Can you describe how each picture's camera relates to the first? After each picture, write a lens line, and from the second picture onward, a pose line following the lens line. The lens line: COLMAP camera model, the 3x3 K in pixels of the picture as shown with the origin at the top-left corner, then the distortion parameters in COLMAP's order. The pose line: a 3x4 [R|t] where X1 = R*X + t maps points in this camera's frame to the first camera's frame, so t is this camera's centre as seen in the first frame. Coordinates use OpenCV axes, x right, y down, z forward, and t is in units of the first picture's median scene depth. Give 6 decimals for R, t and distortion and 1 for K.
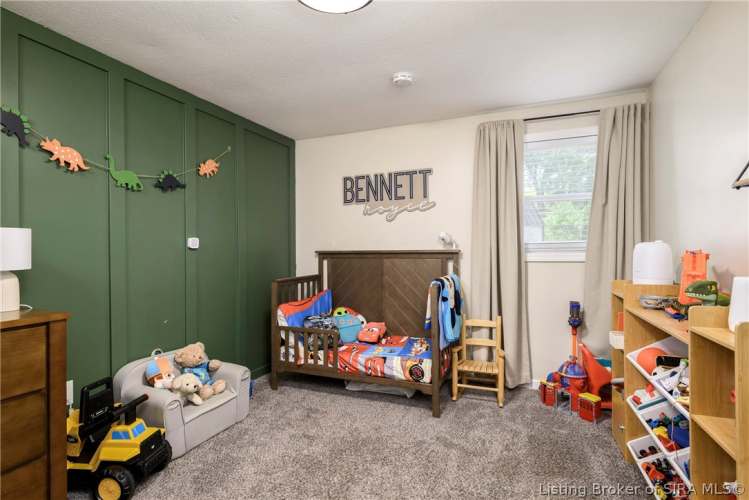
lens RADIAL K [[387.4, 0, 373.0], [0, 387.4, 255.1], [0, 0, 1]] dist [0.014688, 0.000142]
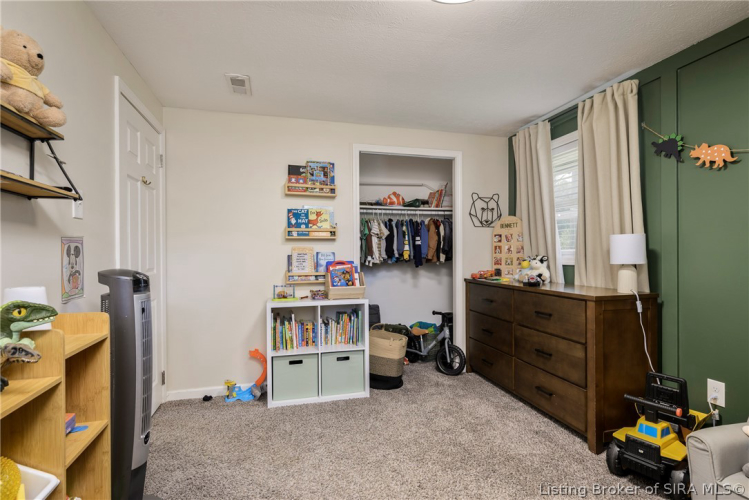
lens RADIAL K [[387.4, 0, 374.6], [0, 387.4, 246.0], [0, 0, 1]] dist [0.014688, 0.000142]
pose [[-0.806416, 0.001716, -0.591346, 0.506136], [0.009761, 0.999898, -0.010409, -0.021430], [0.591268, -0.014166, -0.806351, 1.318151]]
